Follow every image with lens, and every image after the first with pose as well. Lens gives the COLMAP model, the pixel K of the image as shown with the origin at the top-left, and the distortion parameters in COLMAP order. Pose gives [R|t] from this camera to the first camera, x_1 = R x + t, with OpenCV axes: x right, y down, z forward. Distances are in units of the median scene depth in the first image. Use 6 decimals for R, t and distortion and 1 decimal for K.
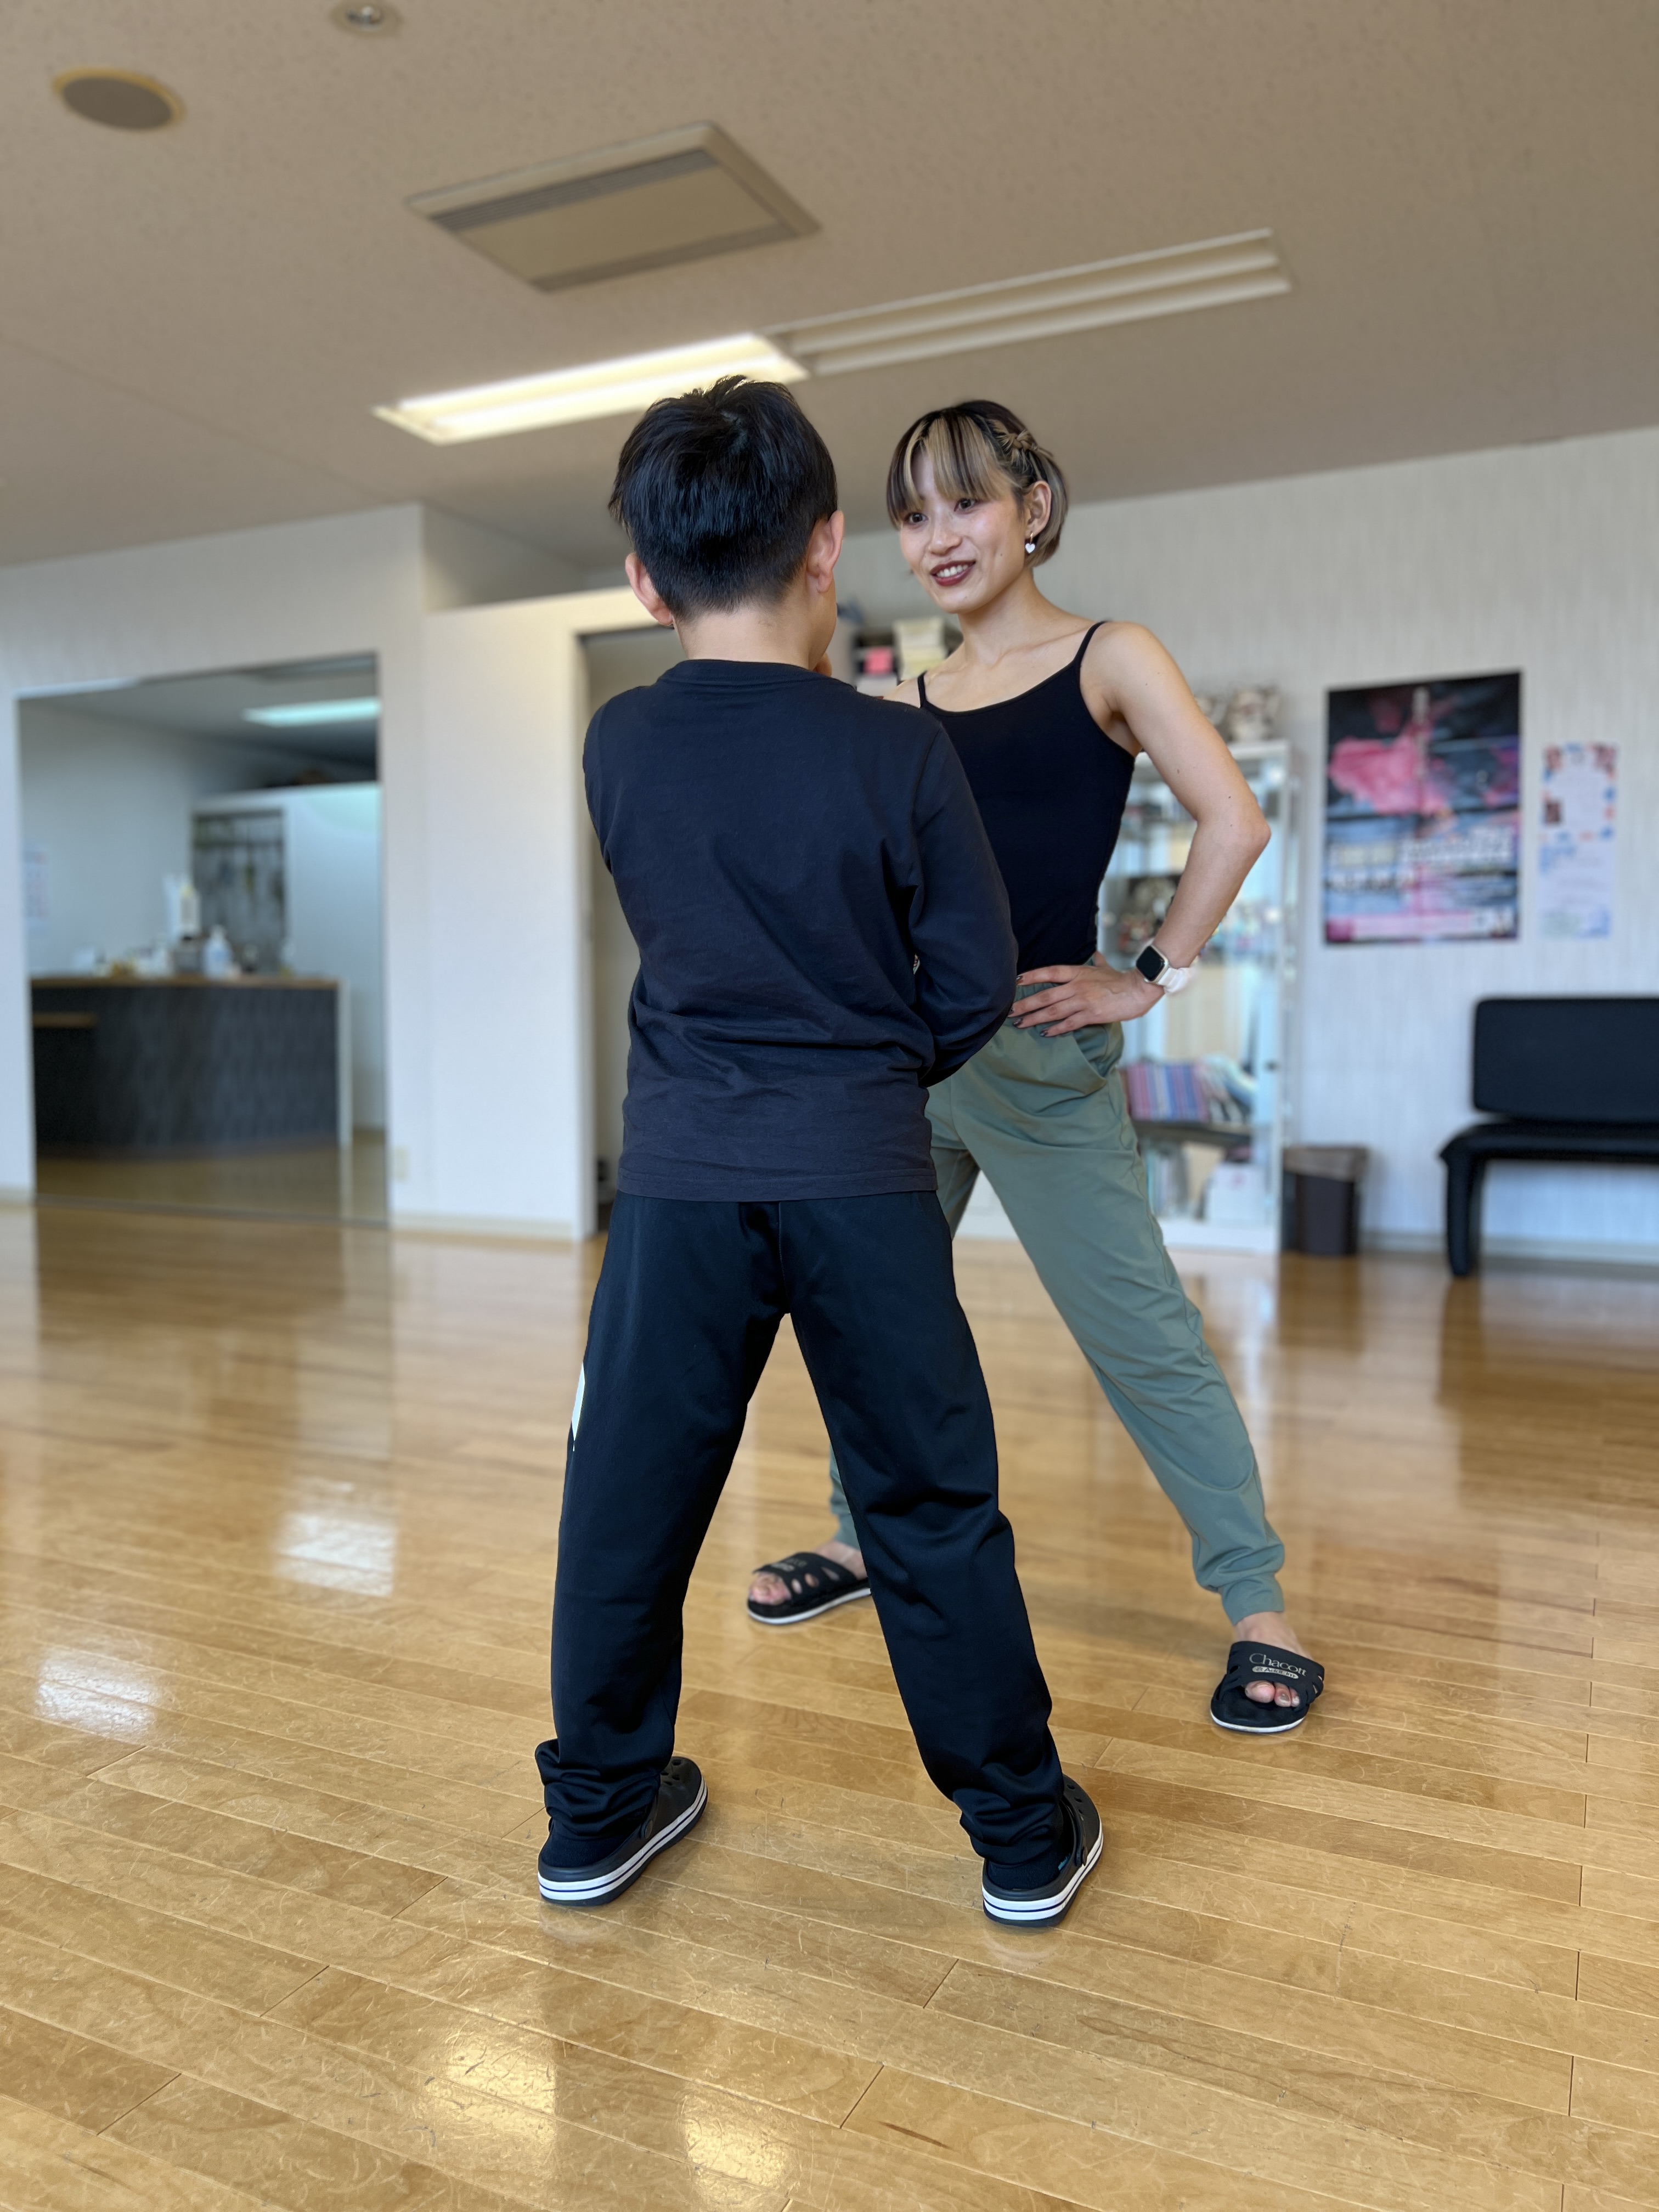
lens RADIAL K [[1660.0, 0, 827.9], [0, 1660.0, 1094.2], [0, 0, 1]] dist [-0.005620, -0.007778]
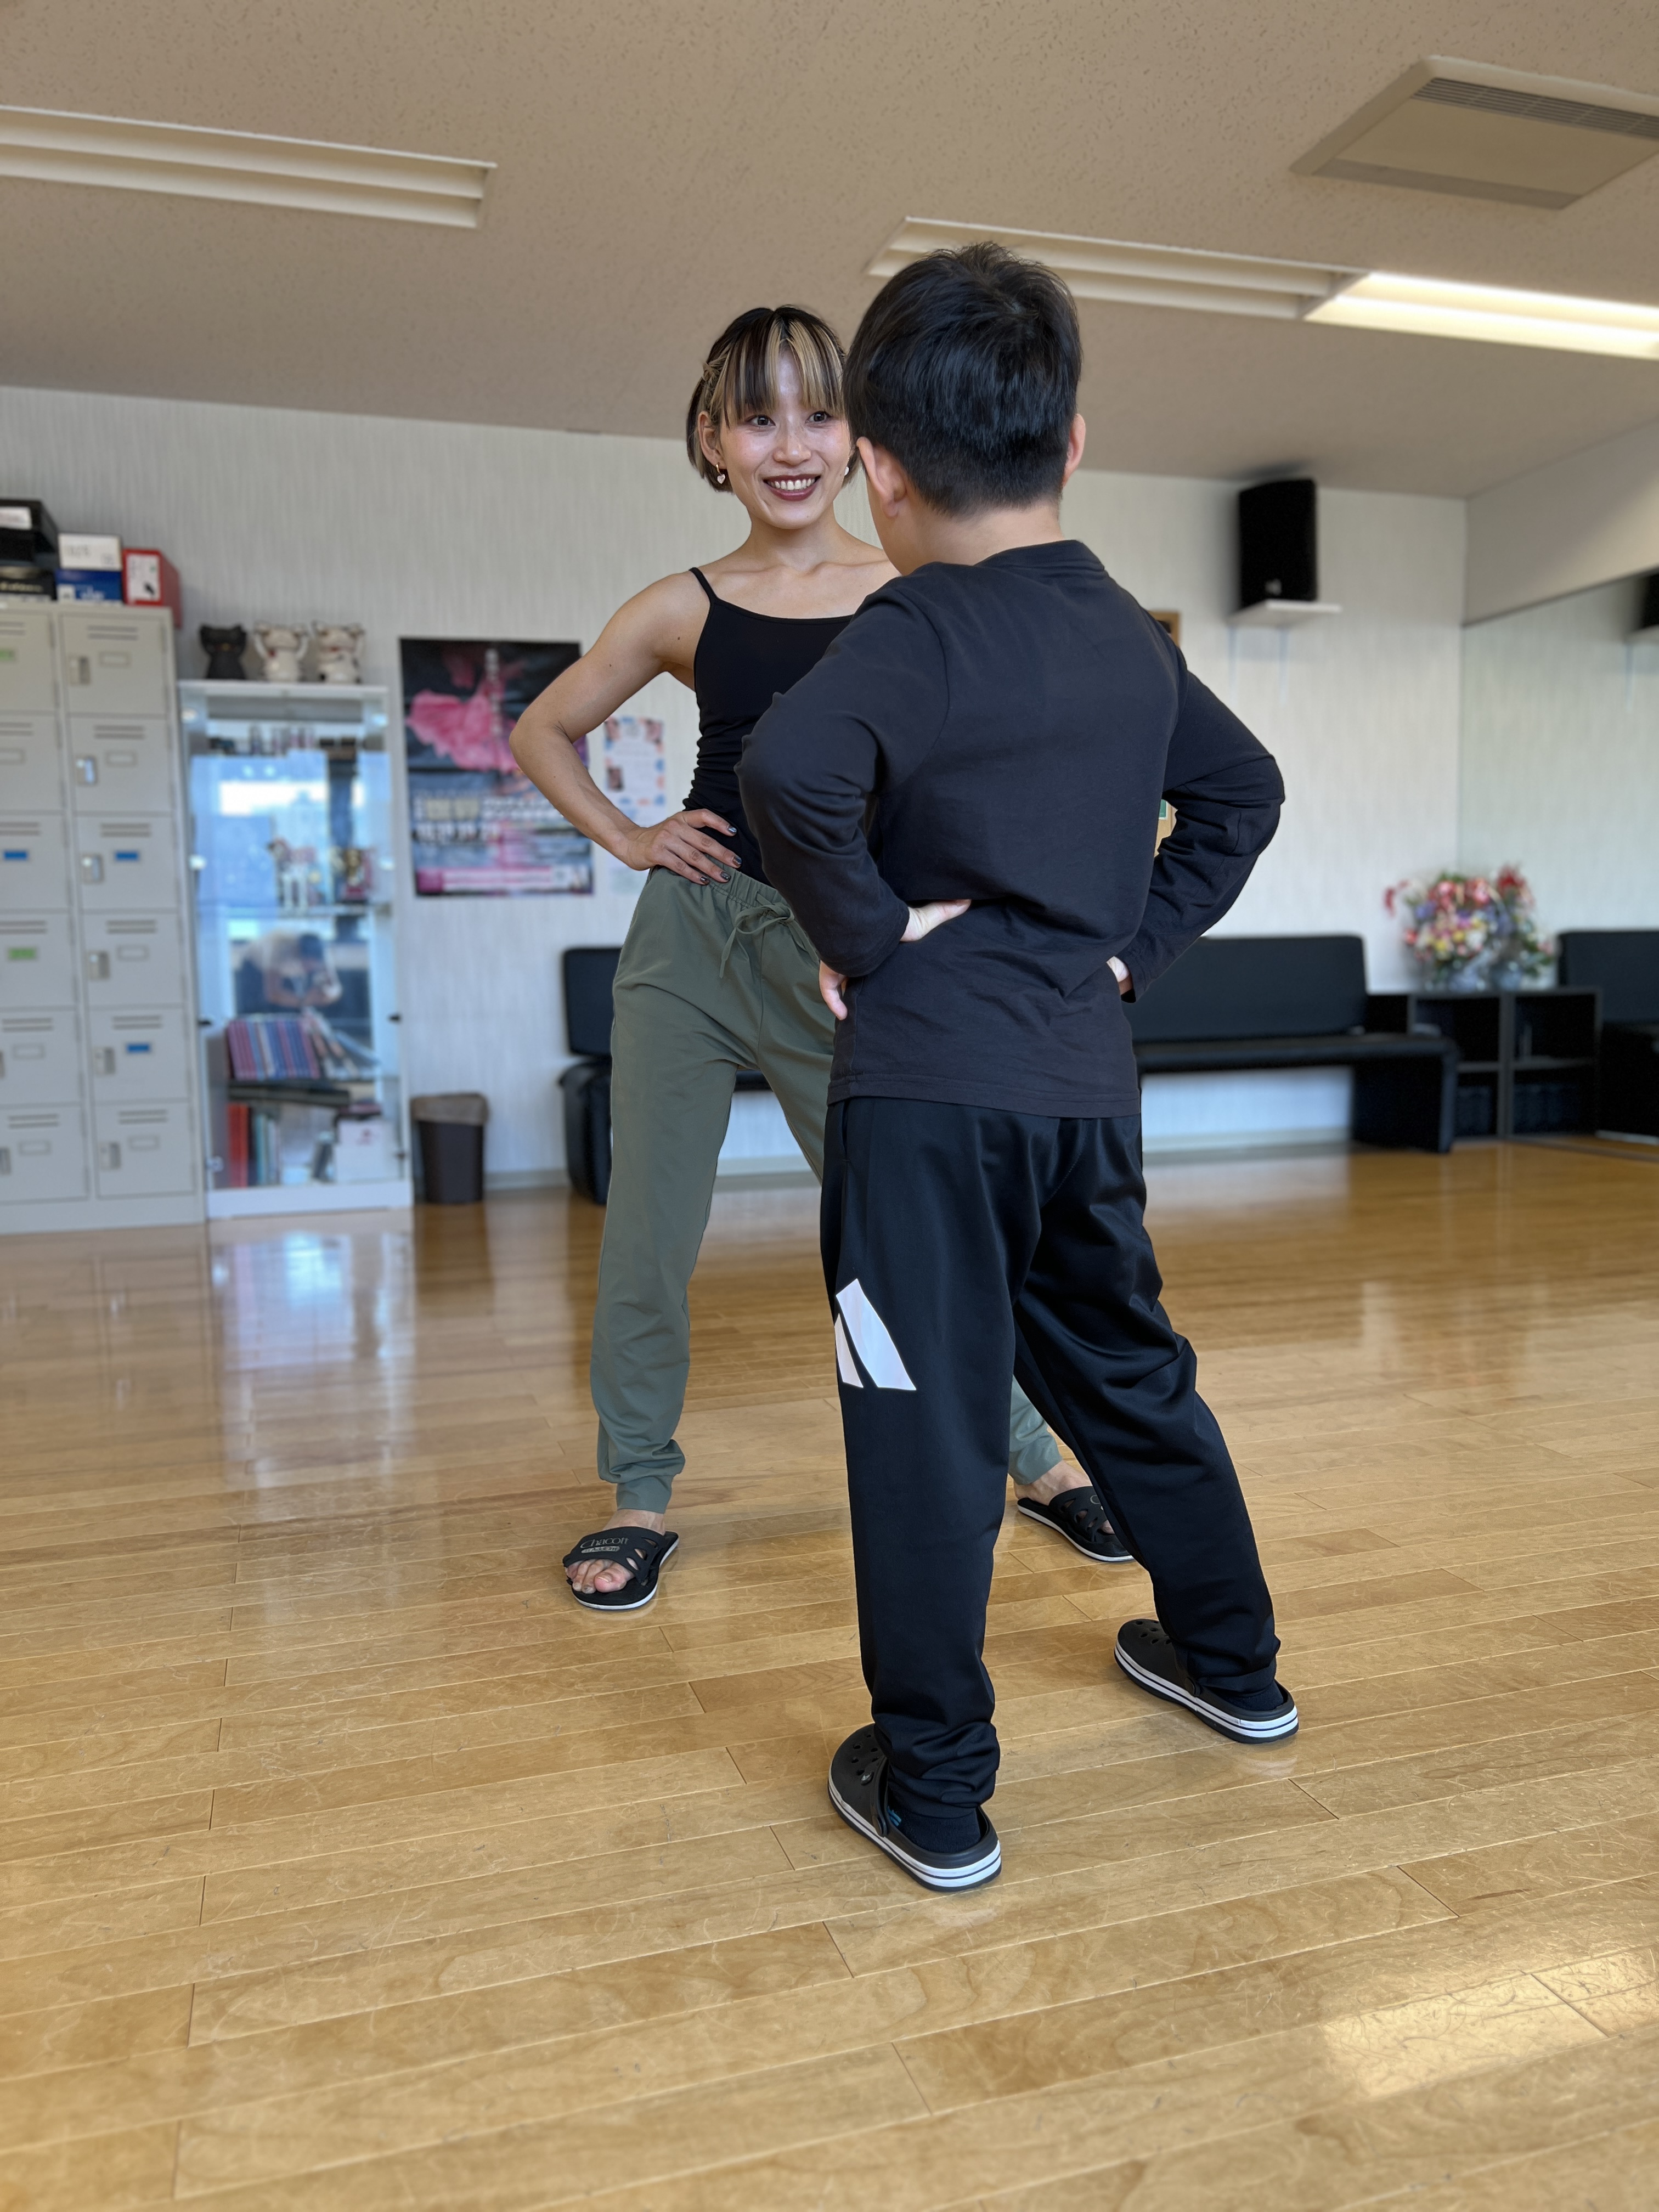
lens RADIAL K [[1660.0, 0, 827.8], [0, 1660.0, 1118.9], [0, 0, 1]] dist [-0.005620, -0.007778]
pose [[0.729876, -0.072115, 0.679765, -0.218013], [0.047406, 0.997365, 0.054908, 0.000937], [-0.681934, -0.007851, 0.731372, 0.100305]]
